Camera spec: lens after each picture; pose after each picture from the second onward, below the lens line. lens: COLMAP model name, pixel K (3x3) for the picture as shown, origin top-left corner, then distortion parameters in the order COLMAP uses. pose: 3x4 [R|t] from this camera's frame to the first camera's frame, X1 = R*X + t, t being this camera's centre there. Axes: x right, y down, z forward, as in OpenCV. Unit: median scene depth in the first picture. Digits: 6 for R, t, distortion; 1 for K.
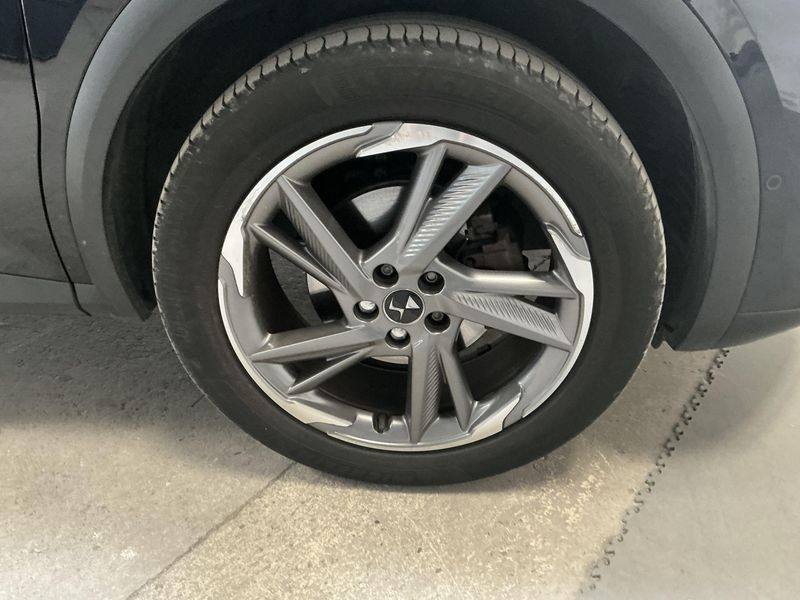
lens RADIAL K [[657.2, 0, 400.0], [0, 657.2, 300.0], [0, 0, 1]] dist [0.086497, -0.183726]
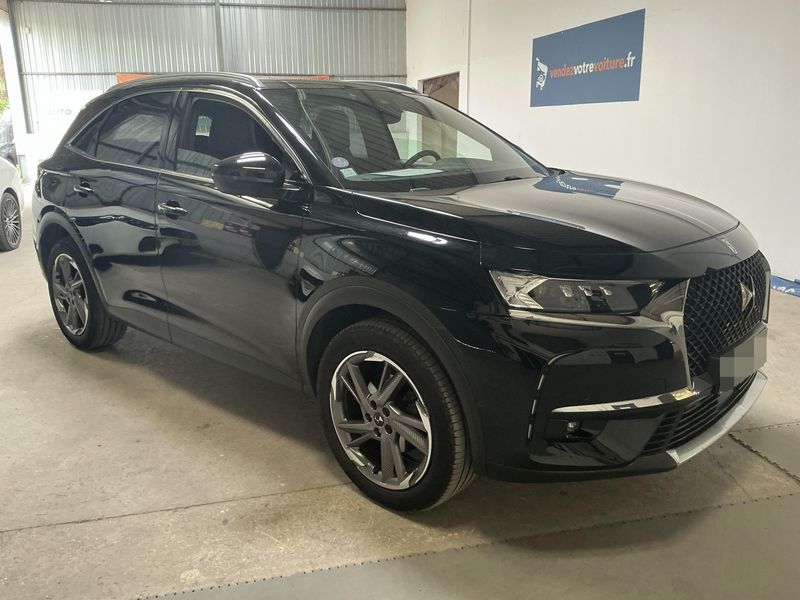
lens RADIAL K [[657.2, 0, 400.0], [0, 657.2, 300.0], [0, 0, 1]] dist [0.086497, -0.183726]
pose [[0.770995, 0.148695, -0.619239, 1.536971], [-0.299006, 0.943042, -0.145835, -0.075916], [0.562283, 0.297594, 0.771541, -1.047805]]
